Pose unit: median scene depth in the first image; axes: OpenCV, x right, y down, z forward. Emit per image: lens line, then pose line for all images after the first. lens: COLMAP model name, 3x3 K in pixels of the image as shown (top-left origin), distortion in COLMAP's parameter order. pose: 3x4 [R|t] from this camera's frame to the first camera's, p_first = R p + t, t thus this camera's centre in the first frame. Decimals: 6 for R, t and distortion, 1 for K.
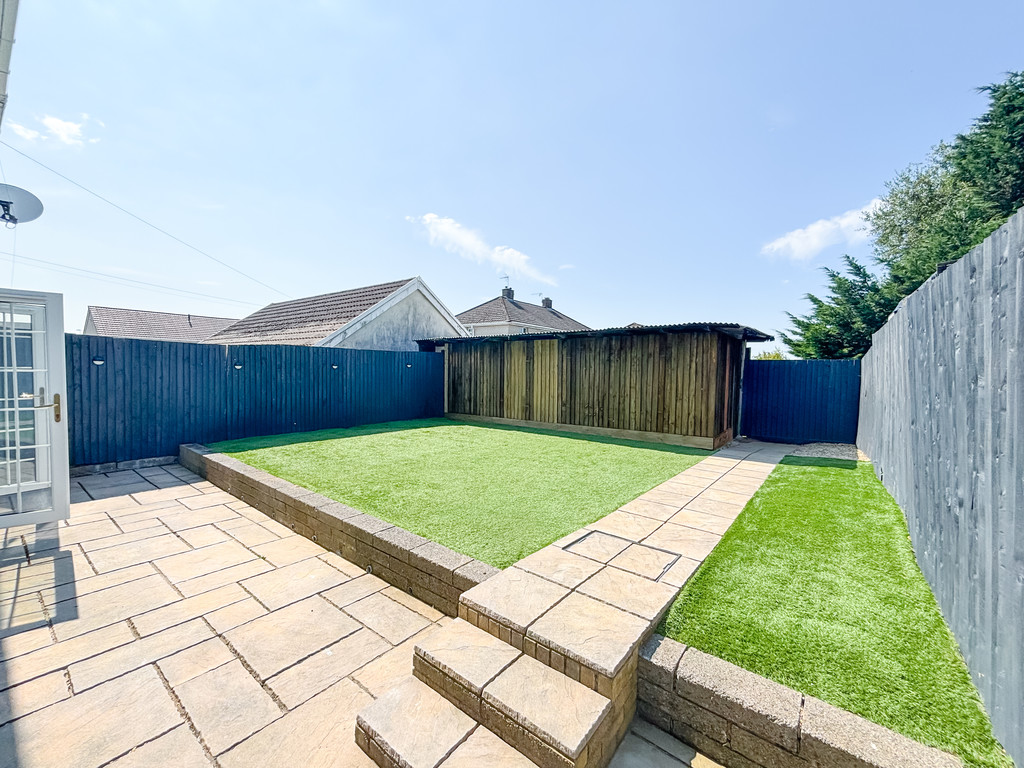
lens RADIAL K [[417.2, 0, 505.0], [0, 417.2, 384.3], [0, 0, 1]] dist [0.000533, 0.000067]
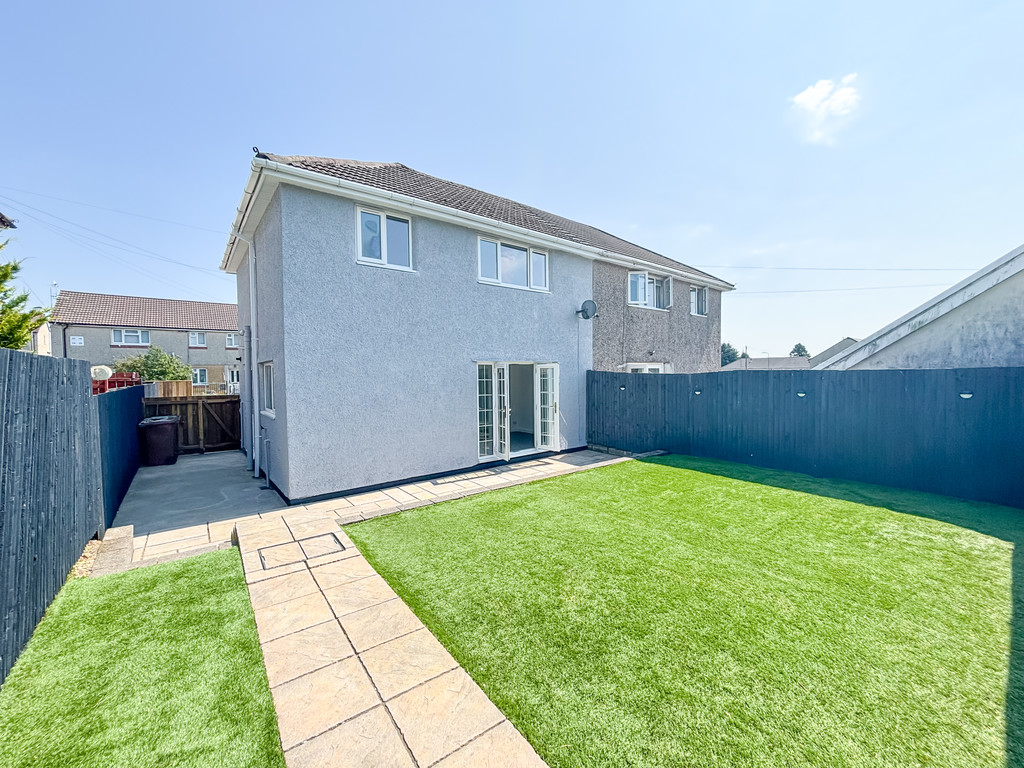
lens RADIAL K [[410.4, 0, 512.0], [0, 410.4, 384.0], [0, 0, 1]] dist [0.000648, -0.000333]
pose [[-0.235912, 0.012601, -0.971693, 0.451397], [-0.029679, 0.999356, 0.020166, -0.059004], [0.971321, 0.033596, -0.235387, 0.627571]]
